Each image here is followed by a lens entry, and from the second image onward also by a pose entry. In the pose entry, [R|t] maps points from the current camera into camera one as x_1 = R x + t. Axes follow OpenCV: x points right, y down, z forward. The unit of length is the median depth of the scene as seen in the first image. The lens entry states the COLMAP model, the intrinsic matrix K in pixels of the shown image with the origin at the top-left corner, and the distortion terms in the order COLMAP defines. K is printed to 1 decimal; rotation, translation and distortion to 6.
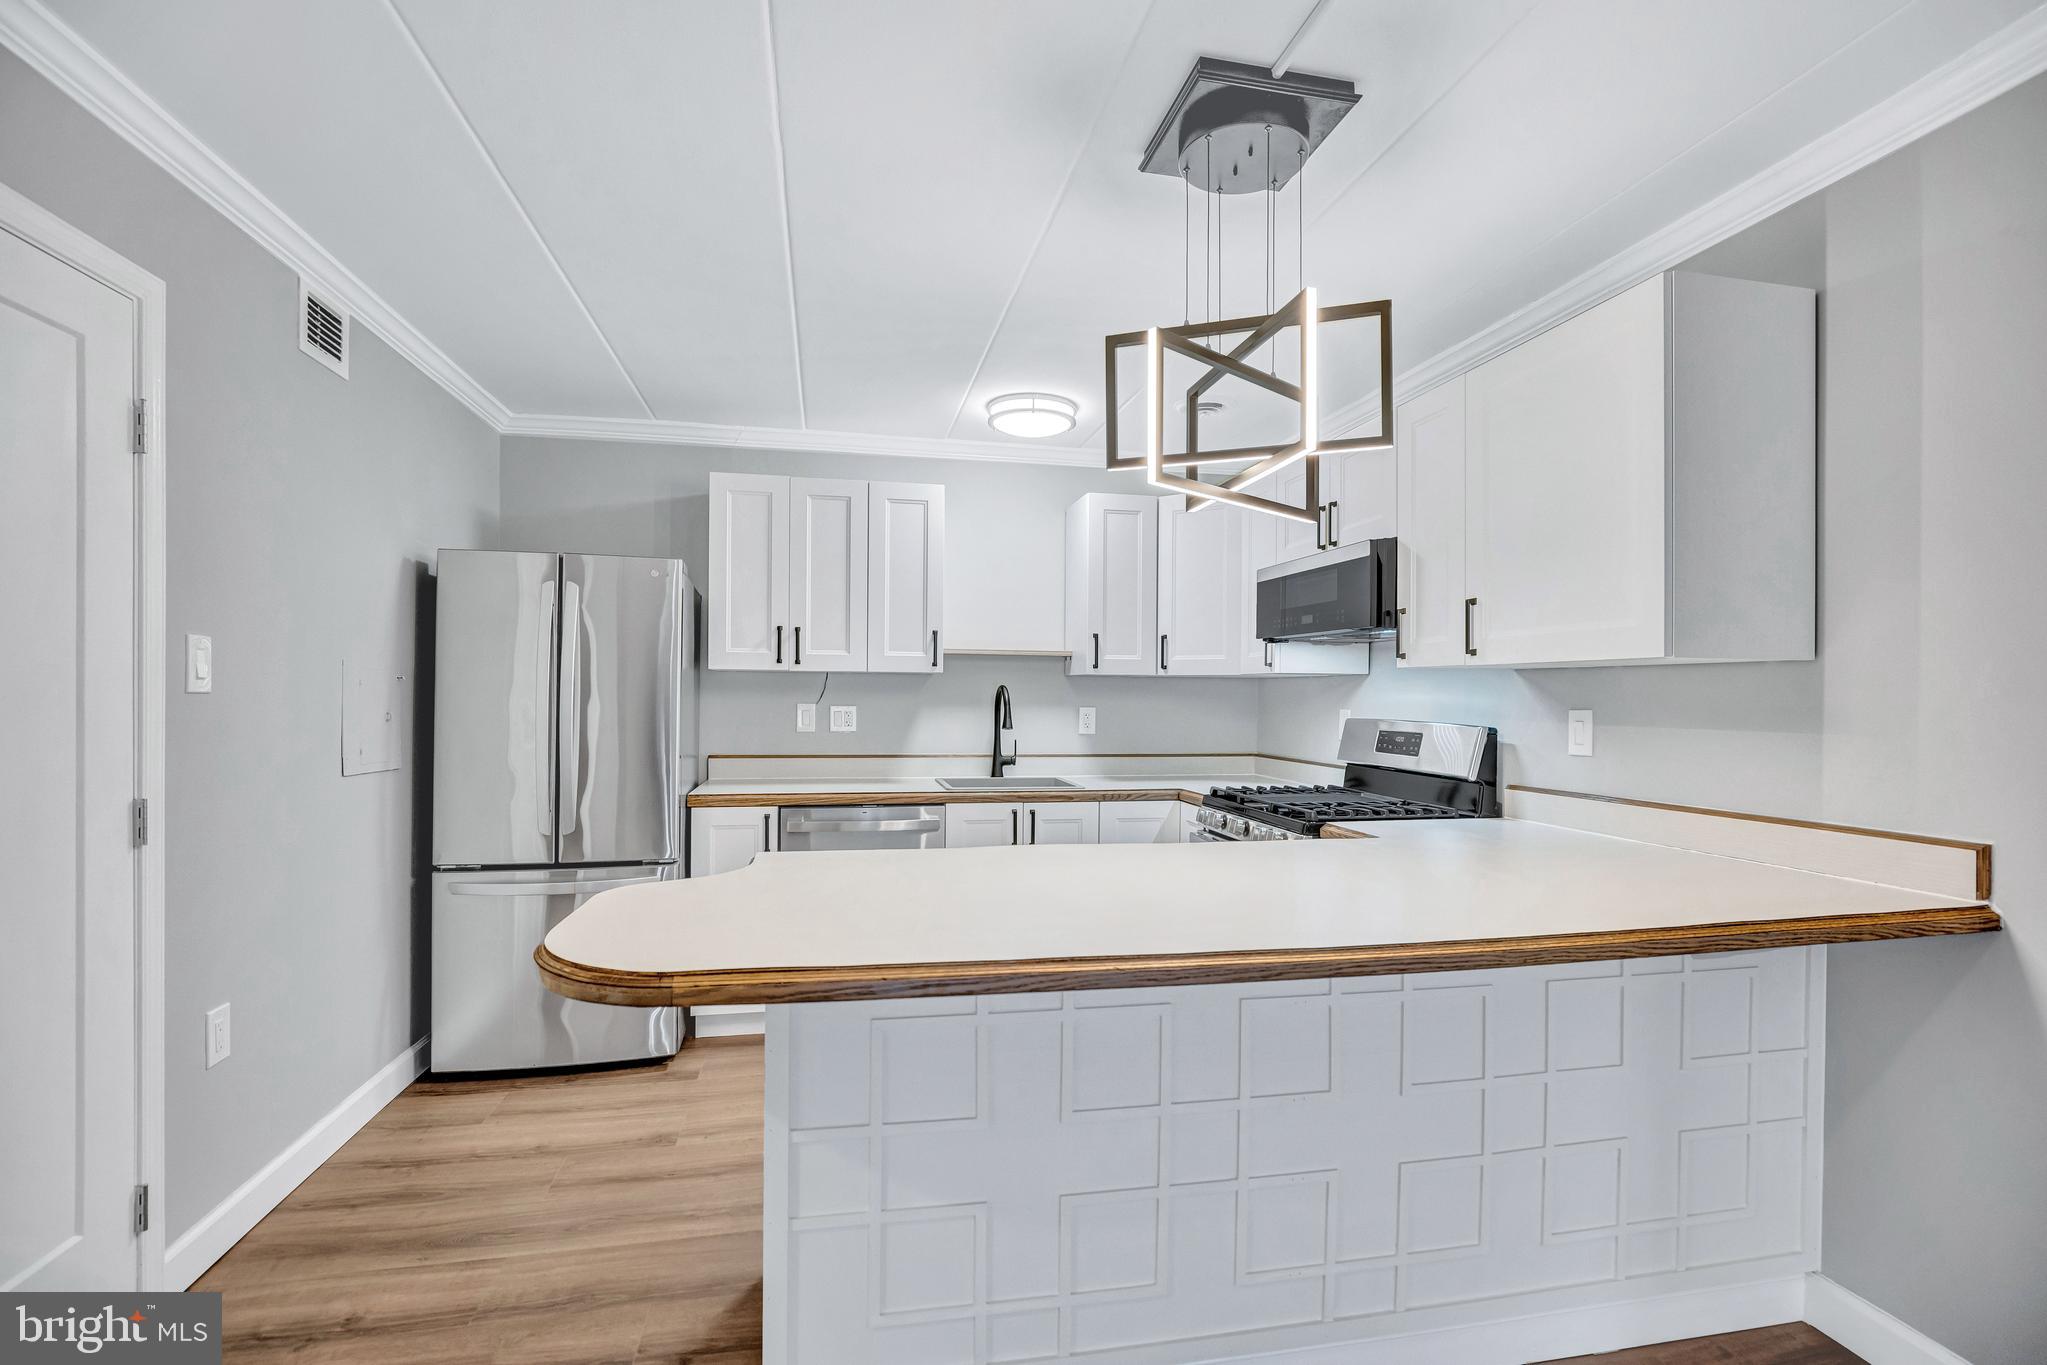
lens RADIAL K [[947.2, 0, 1017.7], [0, 947.2, 704.8], [0, 0, 1]] dist [-0.024046, 0.002857]
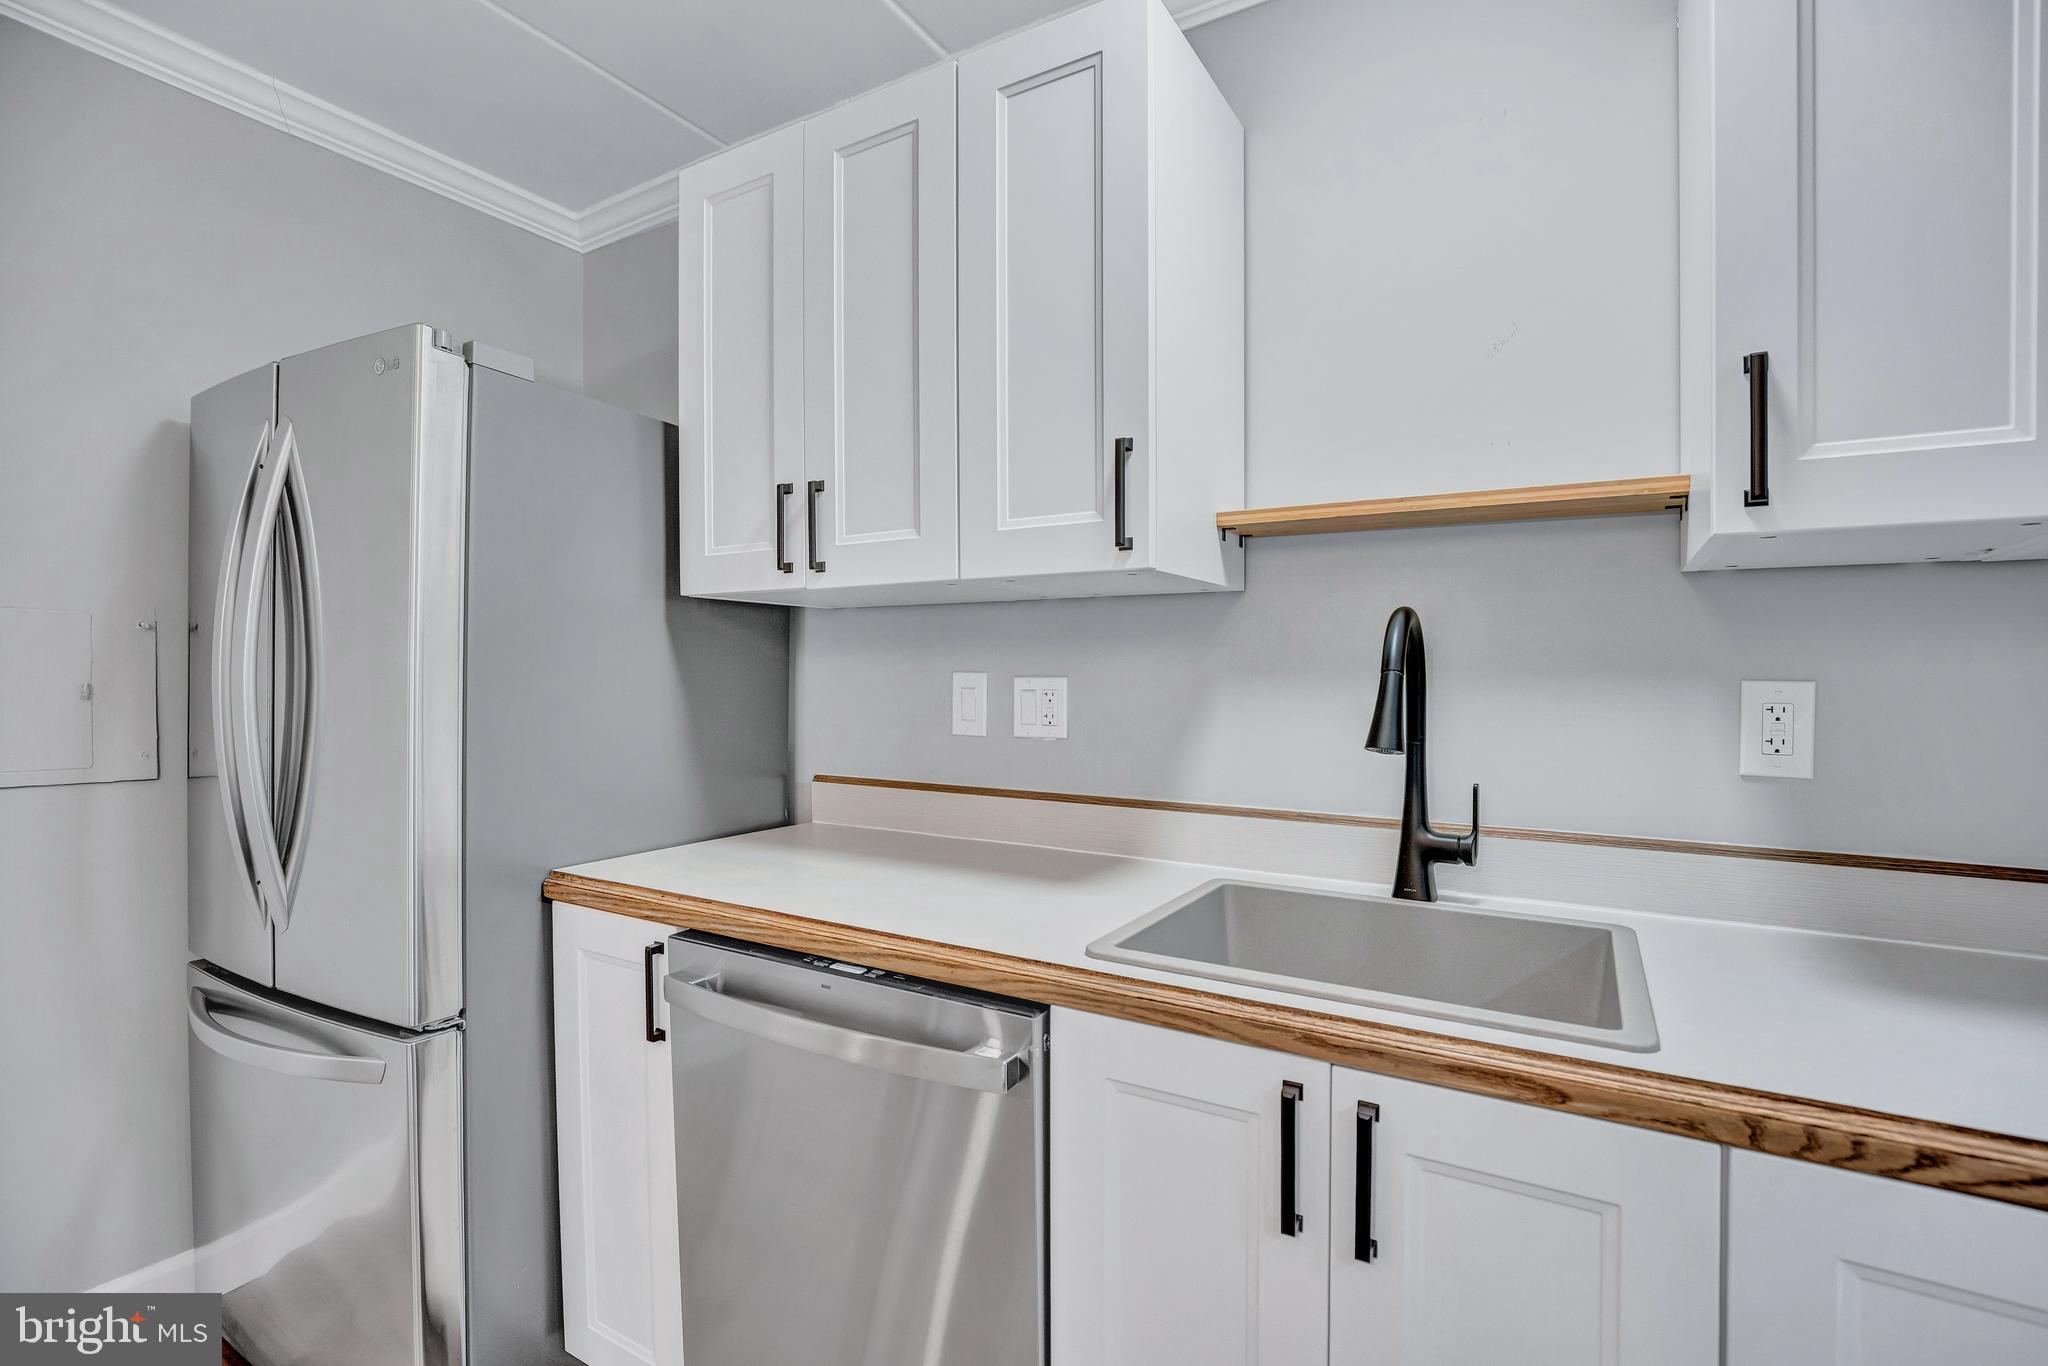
lens RADIAL K [[947.7, 0, 1029.5], [0, 947.7, 683.5], [0, 0, 1]] dist [-0.024046, 0.002857]
pose [[0.747875, 0.000082, -0.663840, 0.108977], [-0.005462, 0.999967, -0.006030, 0.007429], [0.663817, 0.008136, 0.747850, 0.769677]]
